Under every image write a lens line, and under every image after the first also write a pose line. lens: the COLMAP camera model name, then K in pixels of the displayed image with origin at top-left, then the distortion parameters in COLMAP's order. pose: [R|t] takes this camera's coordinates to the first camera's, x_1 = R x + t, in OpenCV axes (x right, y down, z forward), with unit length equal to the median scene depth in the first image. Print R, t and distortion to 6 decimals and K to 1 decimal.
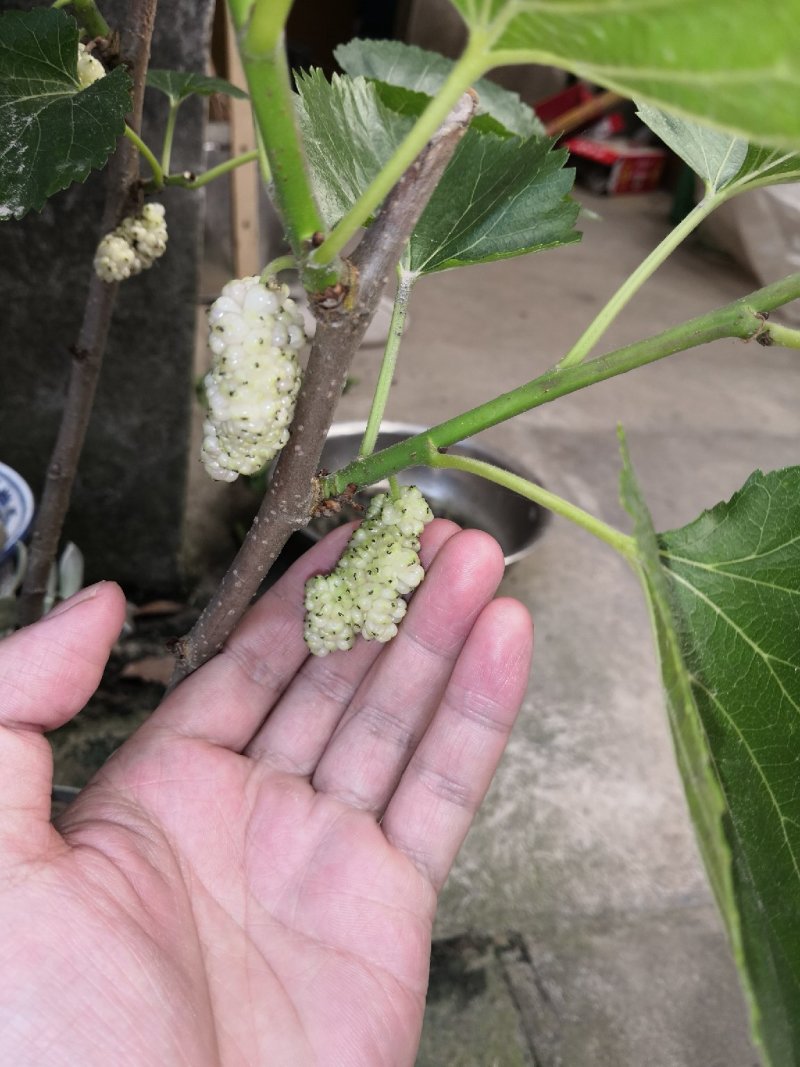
lens RADIAL K [[837.0, 0, 394.2], [0, 837.0, 531.5], [0, 0, 1]] dist [-0.087167, 0.069832]
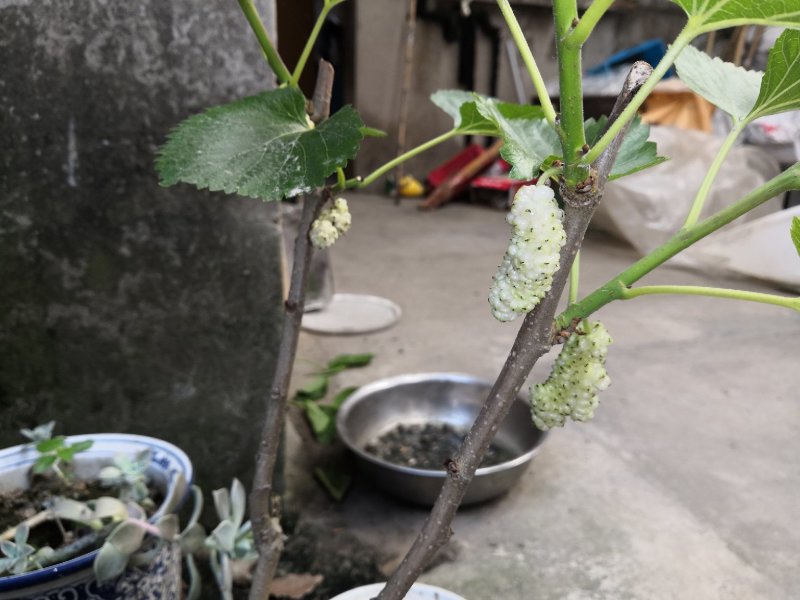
lens RADIAL K [[627.6, 0, 400.0], [0, 627.6, 300.0], [0, 0, 1]] dist [-0.087167, 0.069832]
pose [[0.984254, -0.168431, 0.053610, -0.099553], [0.176700, 0.945280, -0.274267, 0.046201], [-0.004482, 0.279422, 0.960158, -0.031071]]
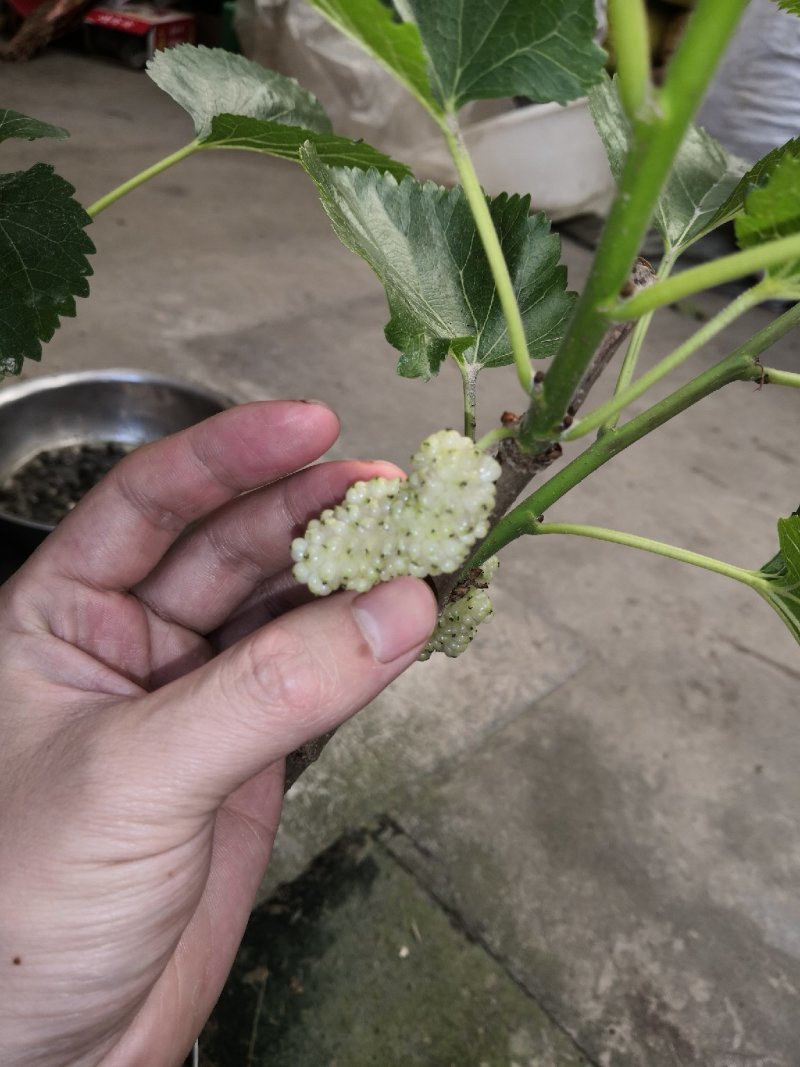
lens RADIAL K [[829.5, 0, 400.0], [0, 829.5, 533.5], [0, 0, 1]] dist [-0.054893, -0.000998]
pose [[0.866414, -0.314040, 0.388208, -0.128771], [0.255779, 0.946845, 0.195092, -0.073762], [-0.428839, -0.069735, 0.900685, 0.010466]]
